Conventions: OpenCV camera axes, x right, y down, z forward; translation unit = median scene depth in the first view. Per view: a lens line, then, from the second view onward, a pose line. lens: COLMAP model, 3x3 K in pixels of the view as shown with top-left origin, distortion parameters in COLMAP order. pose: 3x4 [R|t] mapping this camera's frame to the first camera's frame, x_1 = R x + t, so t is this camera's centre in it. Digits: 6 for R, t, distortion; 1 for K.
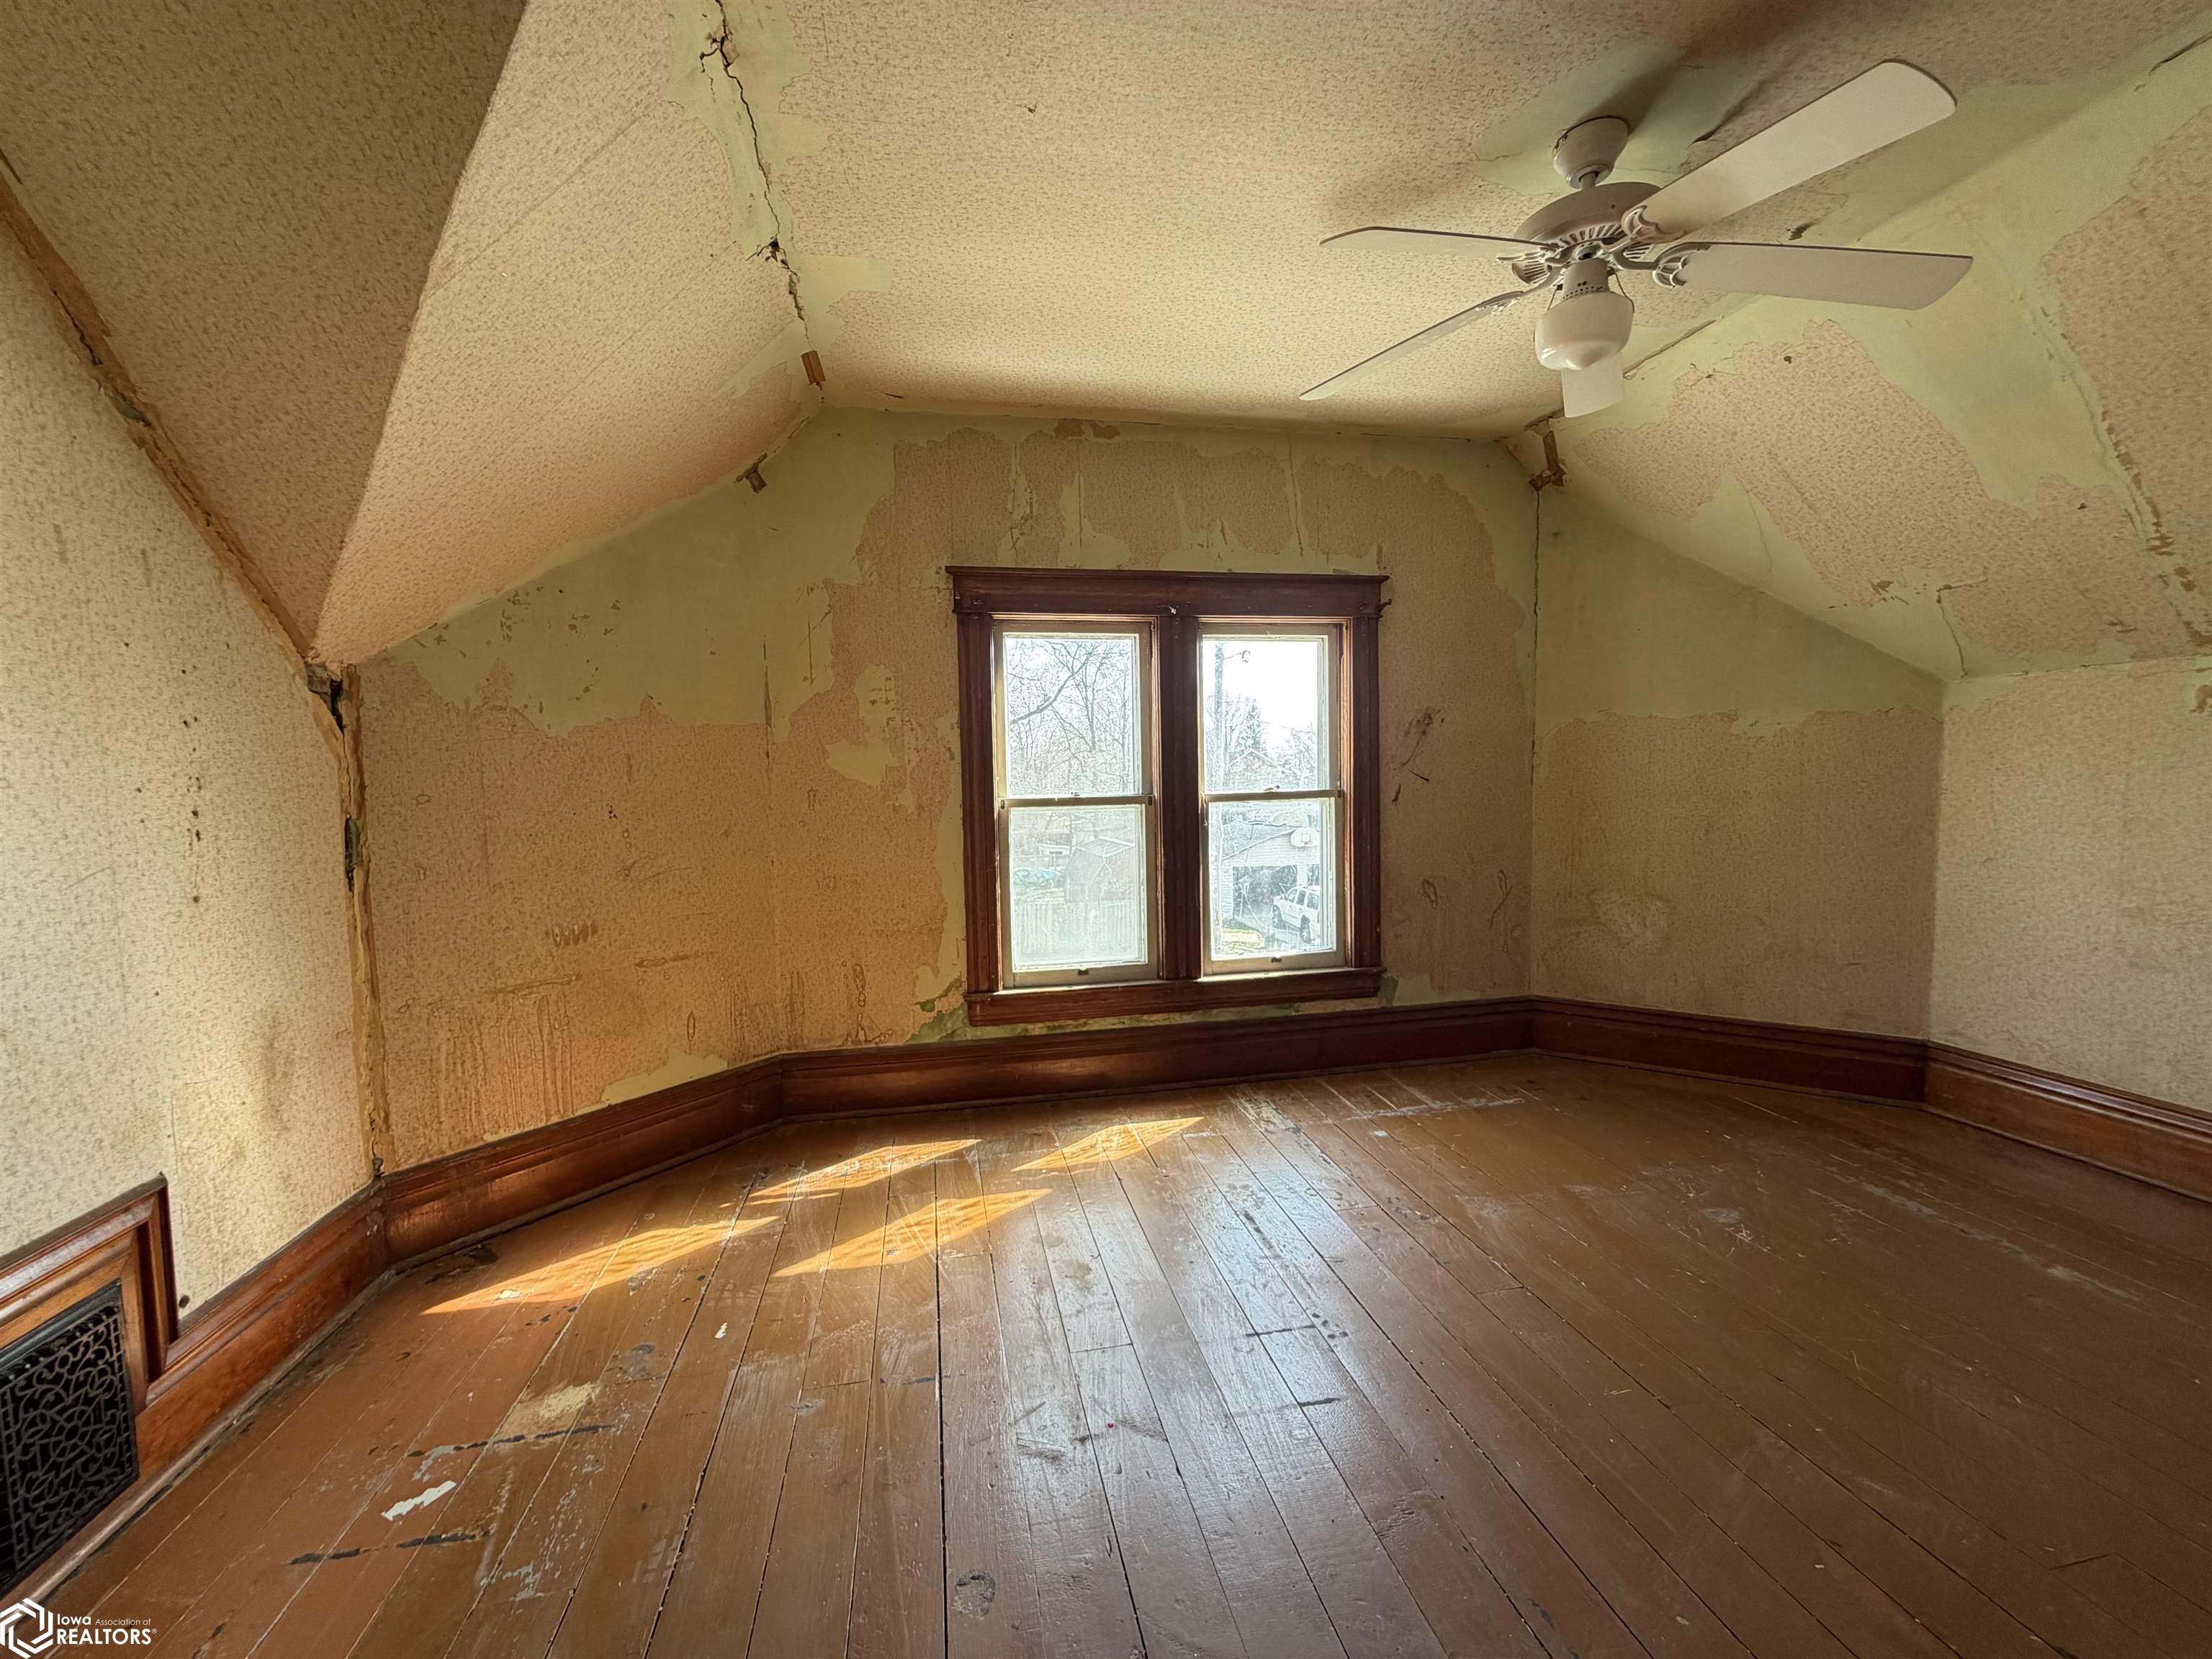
lens RADIAL K [[877.0, 0, 1098.1], [0, 877.0, 831.4], [0, 0, 1]] dist [-0.000789, -0.000145]
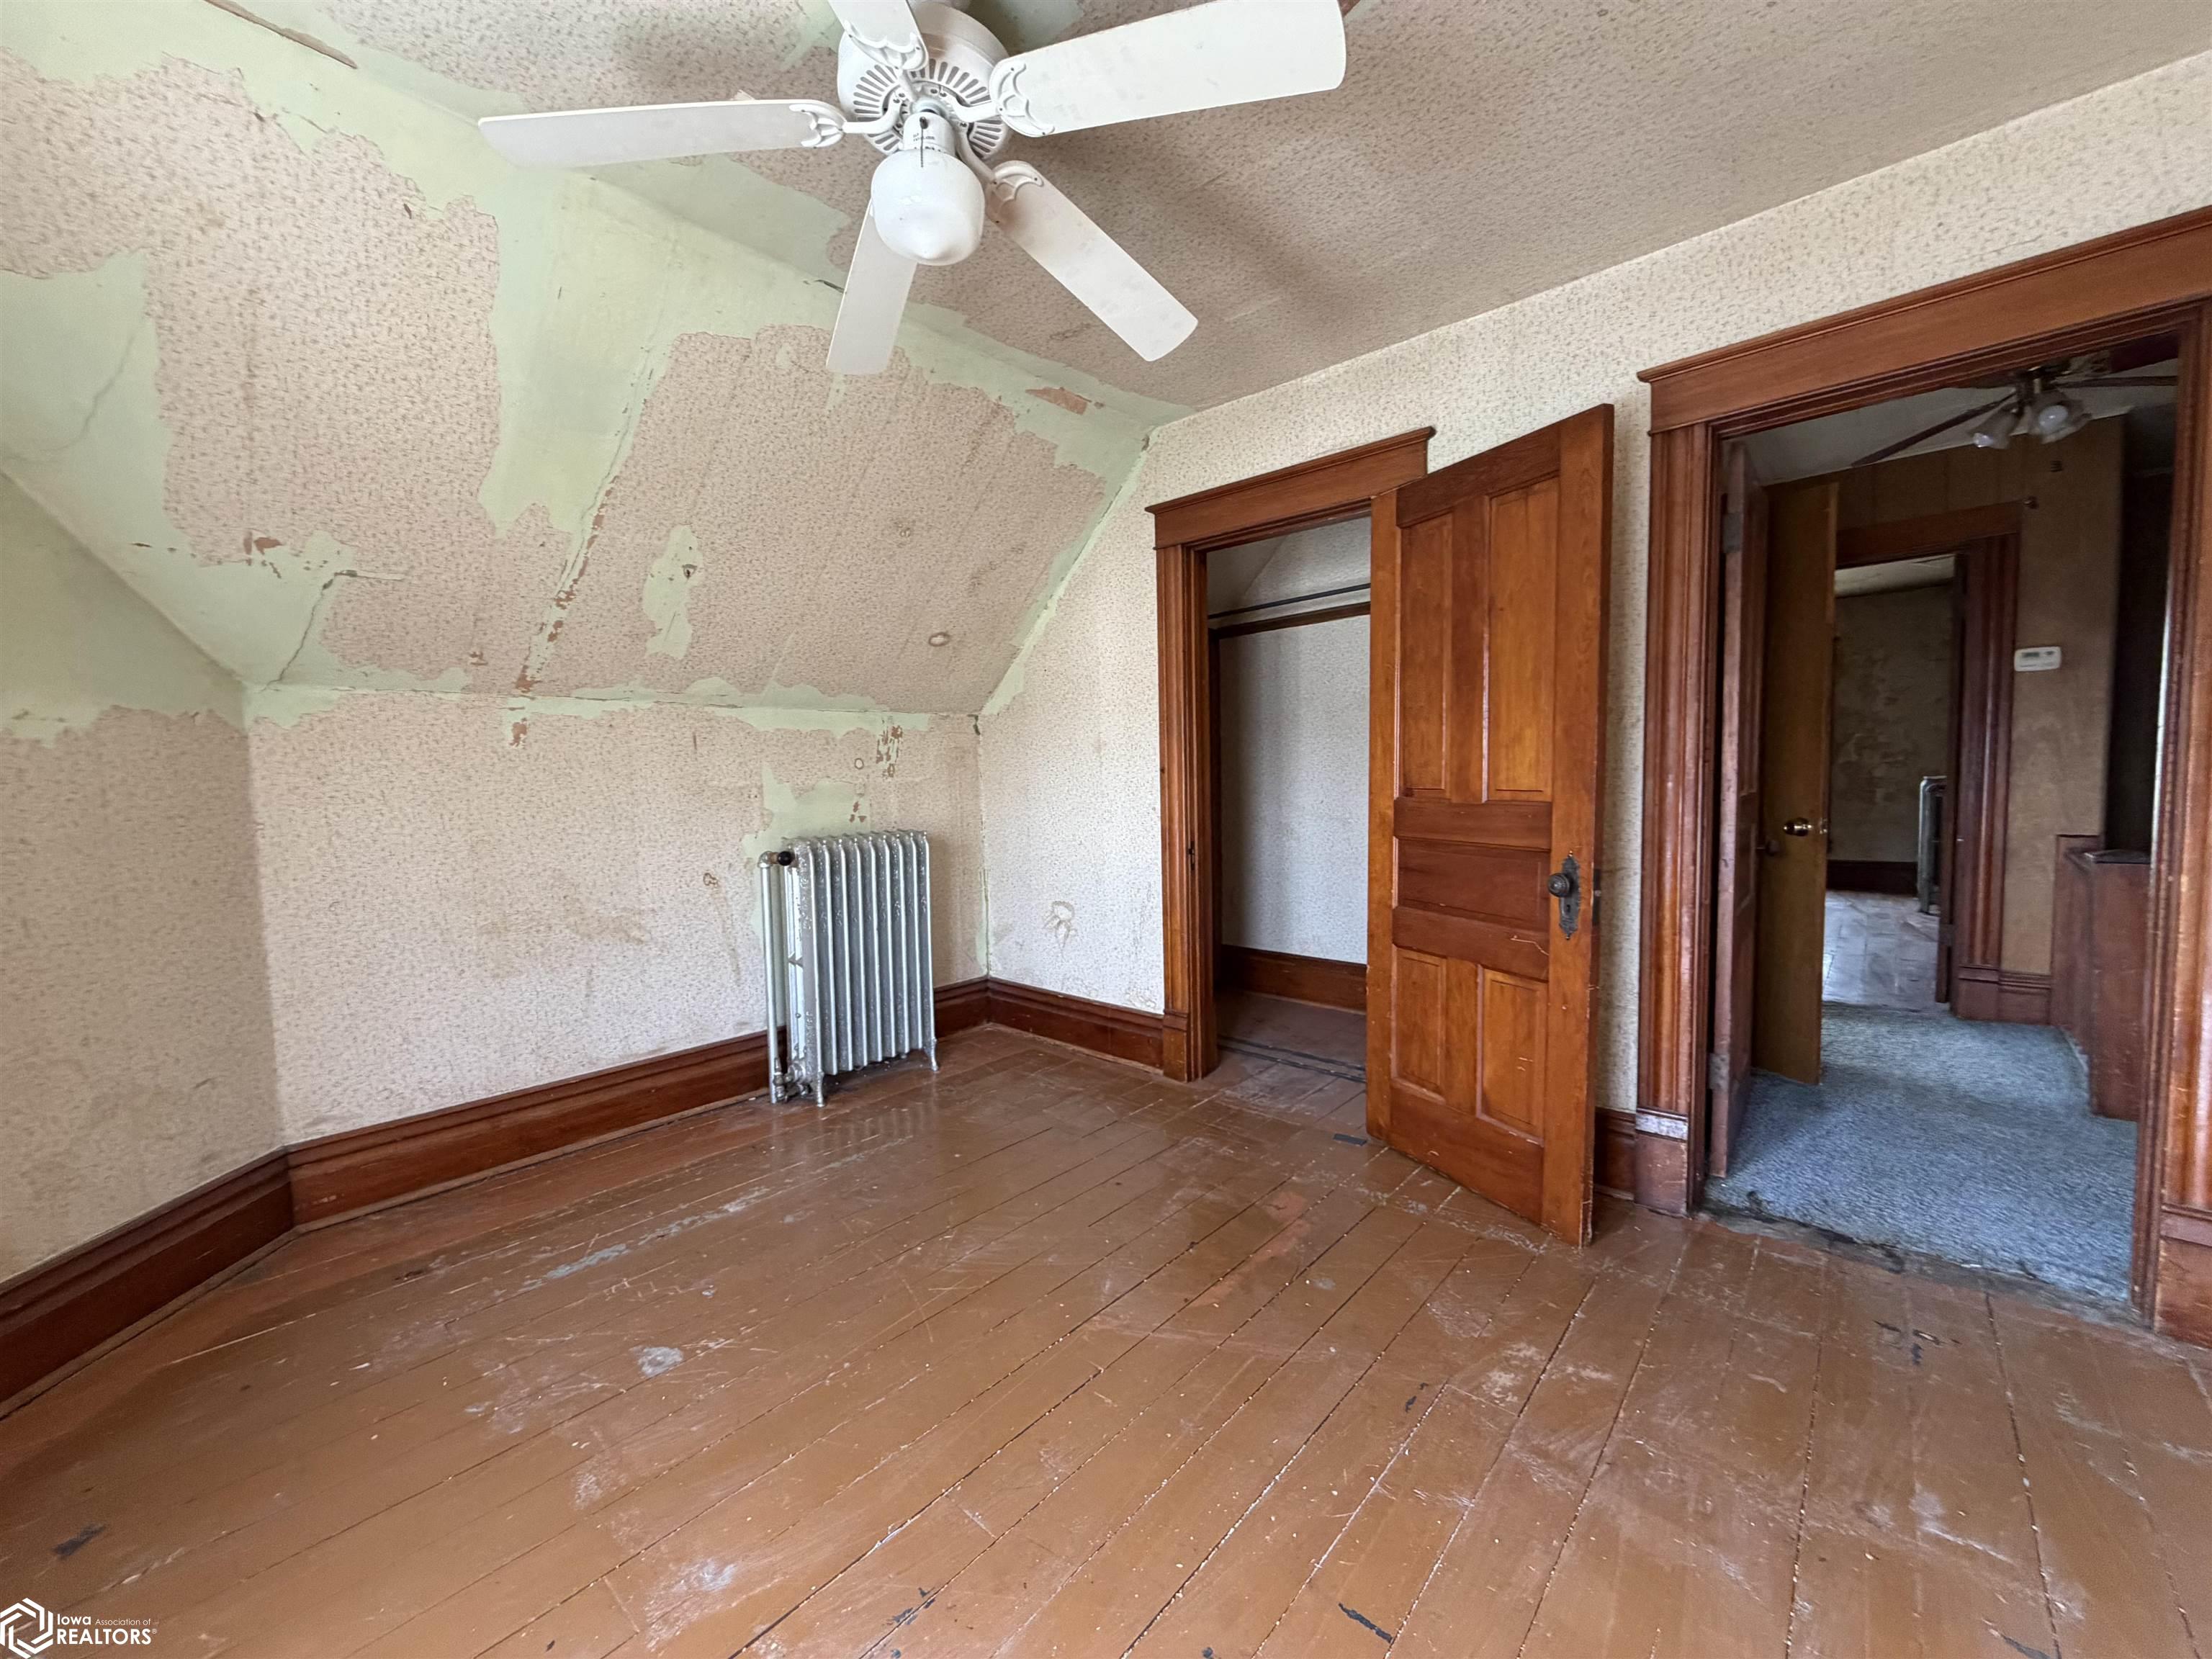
lens RADIAL K [[877.0, 0, 1100.3], [0, 877.0, 833.0], [0, 0, 1]] dist [-0.000789, -0.000145]
pose [[-0.605445, -0.021176, 0.795606, -0.109766], [0.079038, 0.993105, 0.086580, -0.051700], [-0.791953, 0.115302, -0.599596, 0.935622]]
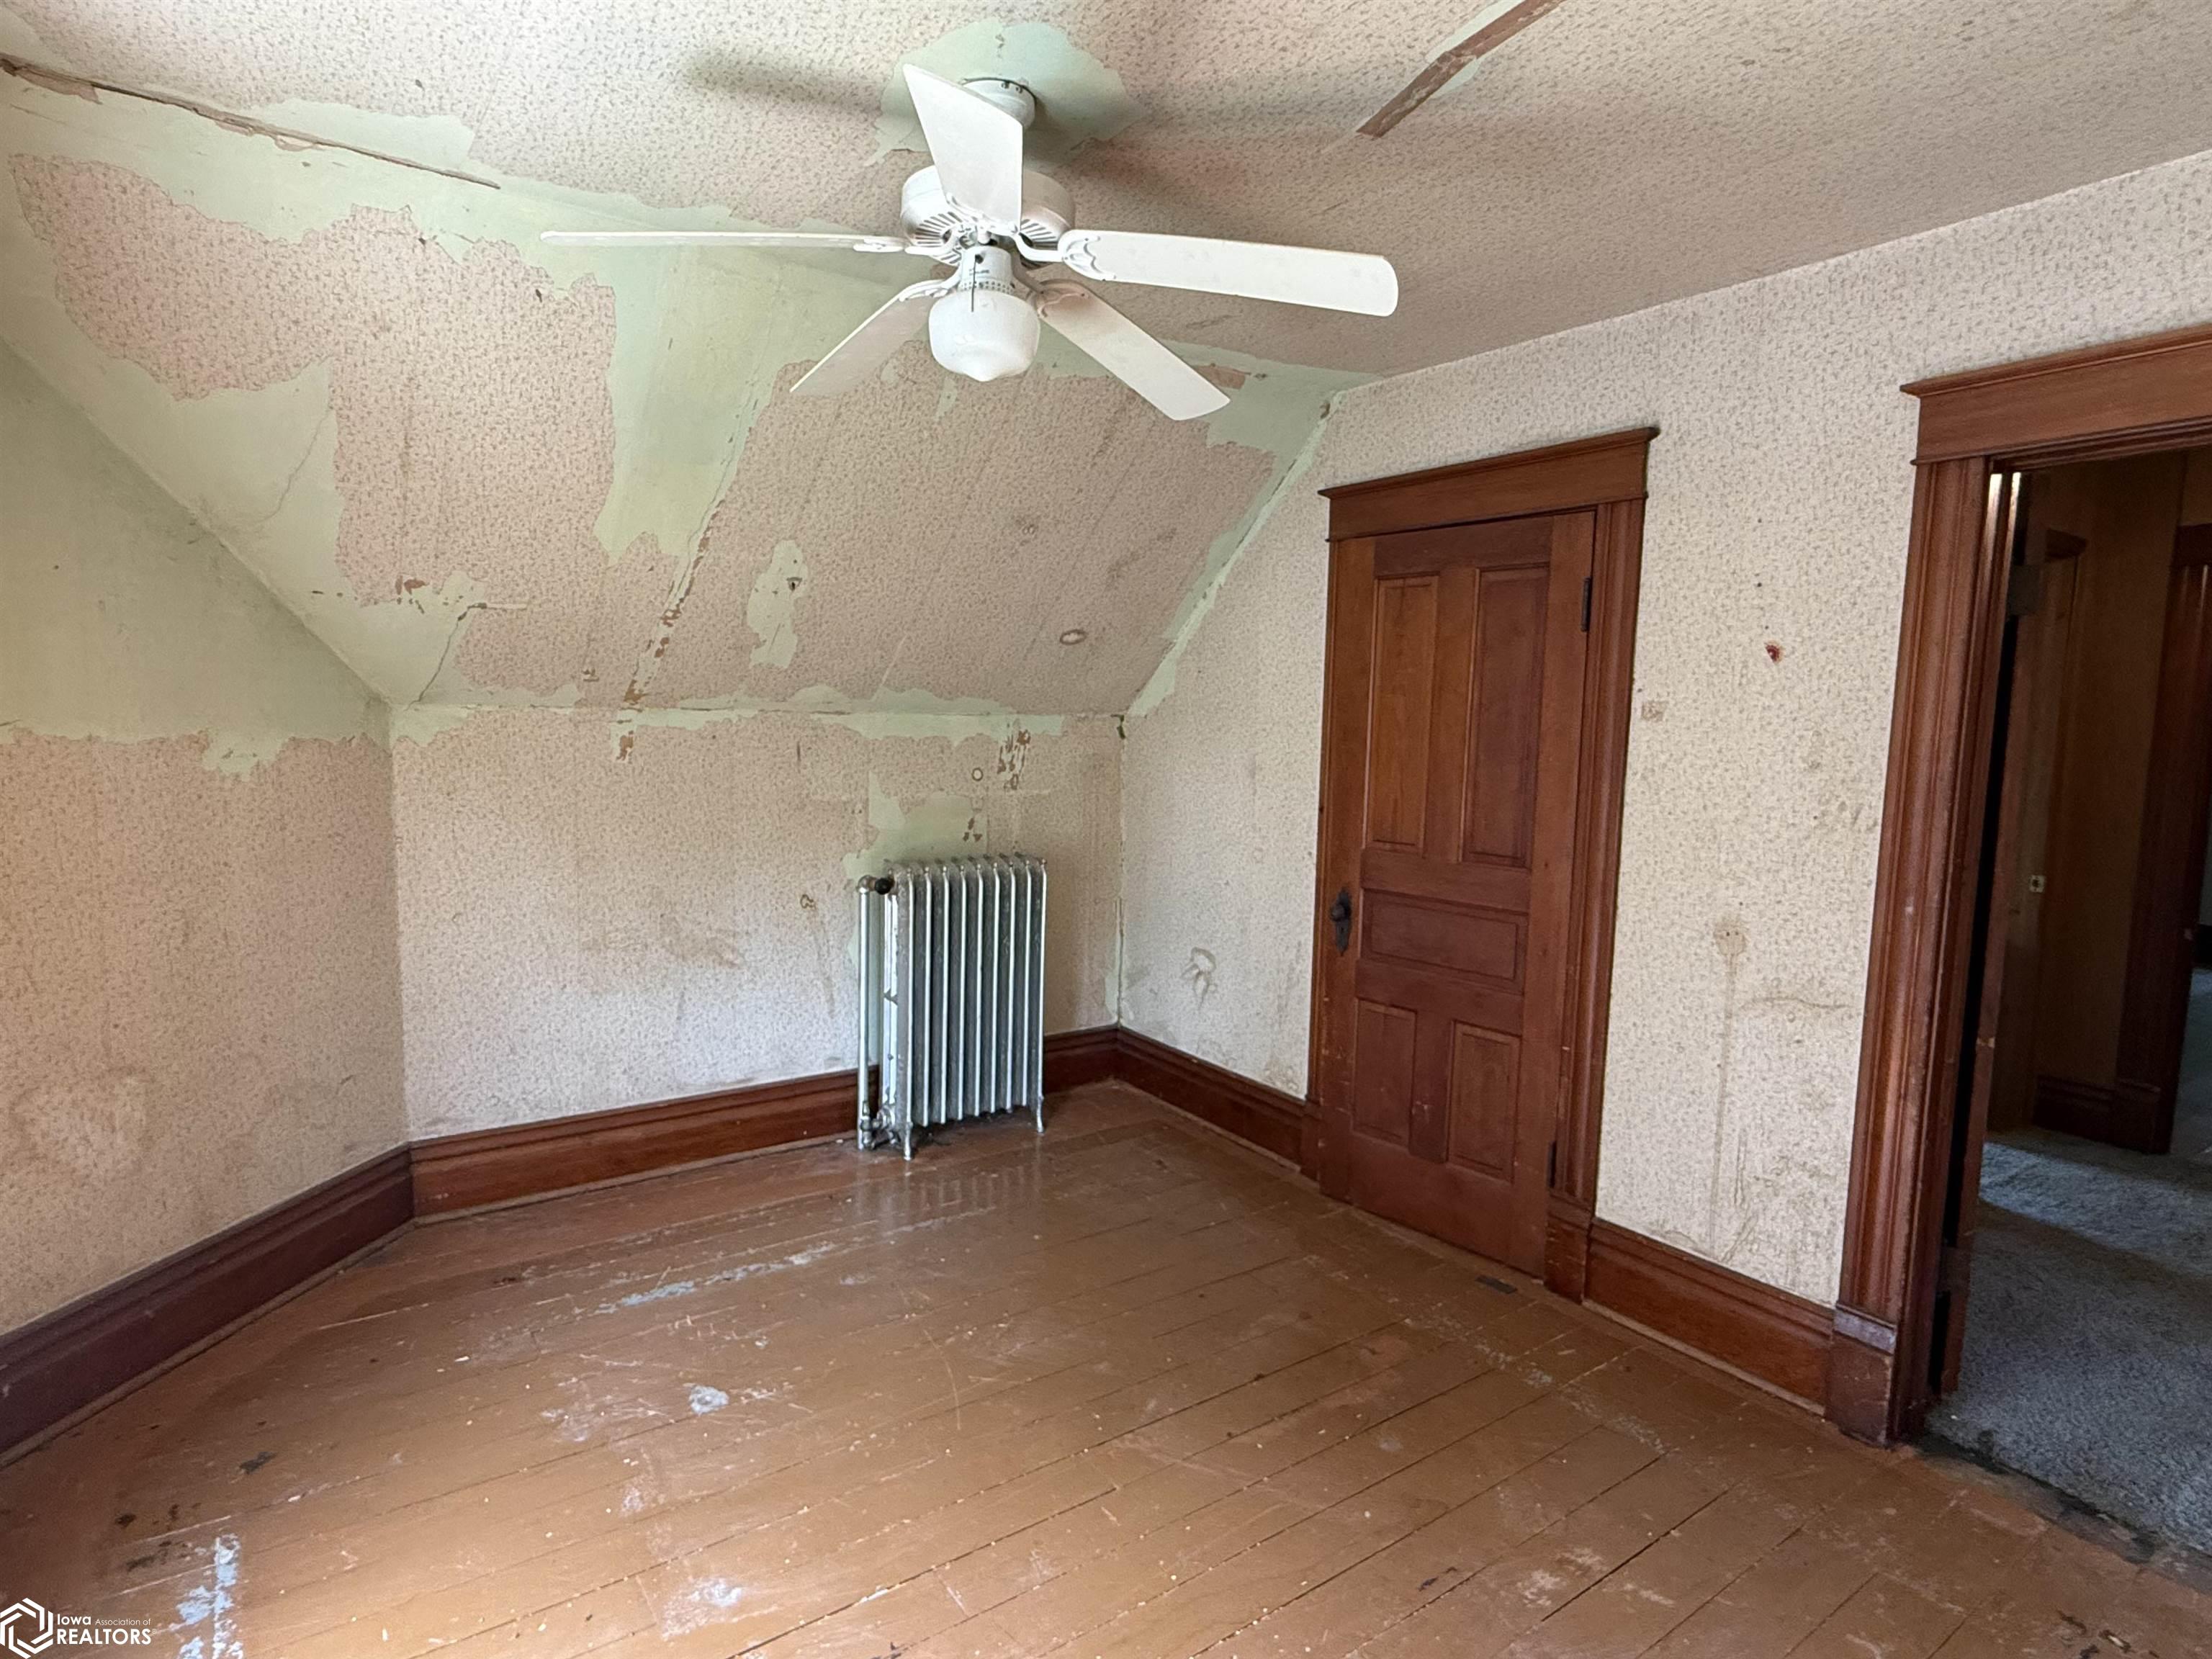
lens RADIAL K [[1189.7, 0, 1104.0], [0, 1189.7, 832.5], [0, 0, 1]] dist [0.000830, -0.000099]
pose [[-0.412049, -0.086336, 0.907062, -0.330443], [0.037311, 0.993067, 0.111471, -0.161986], [-0.910397, 0.079775, -0.405971, 0.908839]]
